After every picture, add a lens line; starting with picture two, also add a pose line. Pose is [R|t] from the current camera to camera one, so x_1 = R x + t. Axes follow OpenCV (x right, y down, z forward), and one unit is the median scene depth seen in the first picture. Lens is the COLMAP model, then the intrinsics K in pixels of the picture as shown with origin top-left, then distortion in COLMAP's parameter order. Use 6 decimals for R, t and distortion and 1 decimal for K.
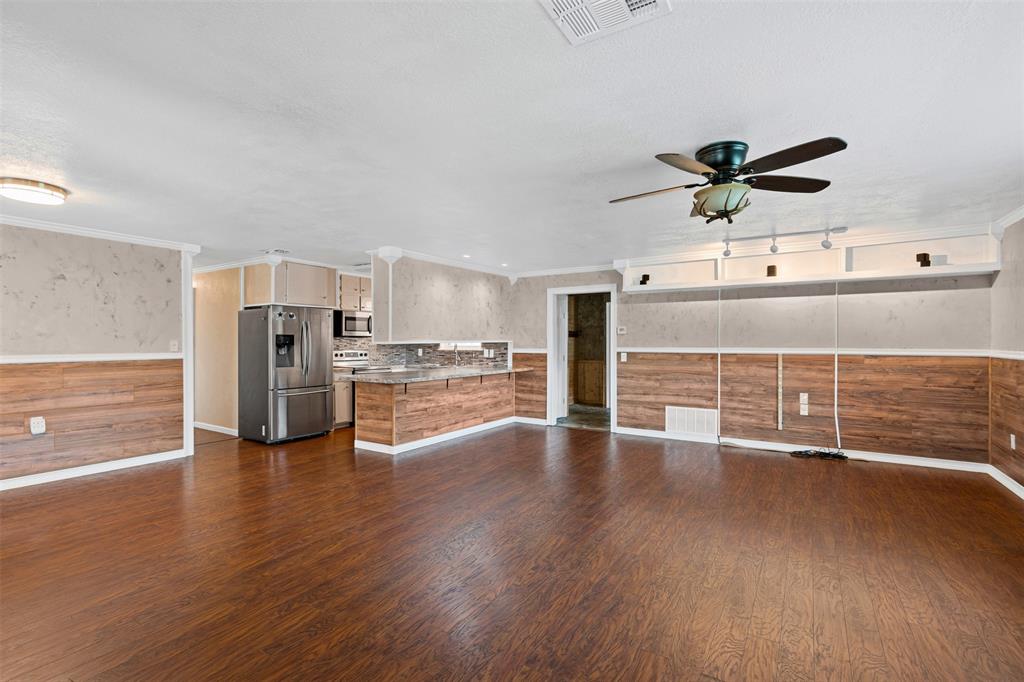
lens RADIAL K [[475.6, 0, 510.5], [0, 475.6, 333.2], [0, 0, 1]] dist [0.003508, 0.000894]
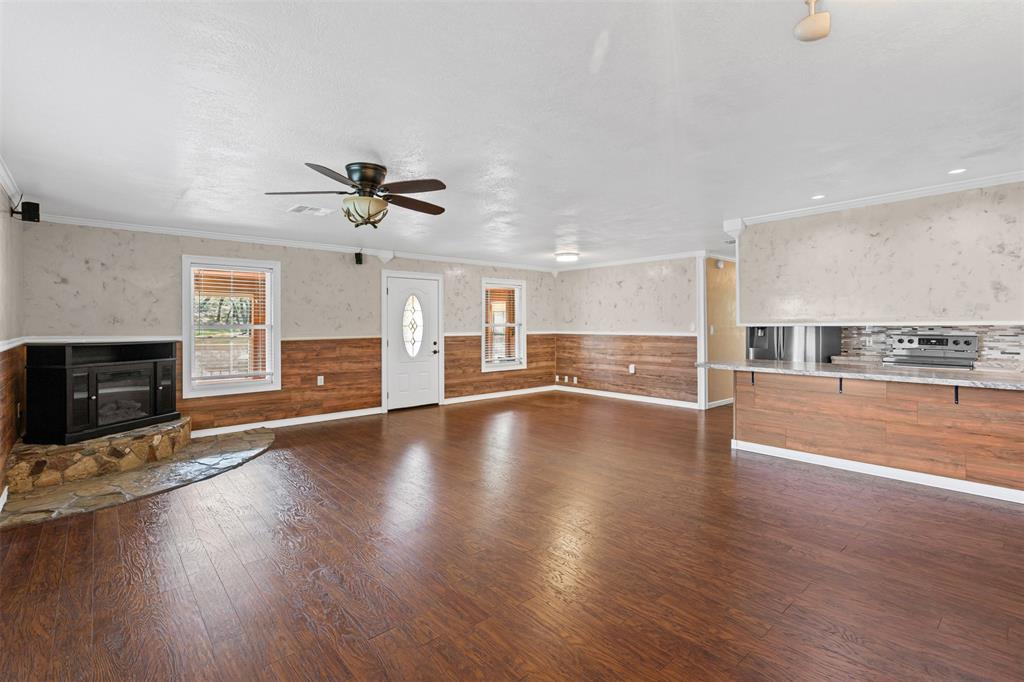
lens RADIAL K [[475.6, 0, 510.5], [0, 475.6, 333.2], [0, 0, 1]] dist [0.003508, 0.000894]
pose [[-0.274454, 0.020231, -0.961387, 0.800828], [0.020820, 0.999669, 0.015093, 0.013184], [0.961375, -0.015874, -0.274784, 0.909527]]
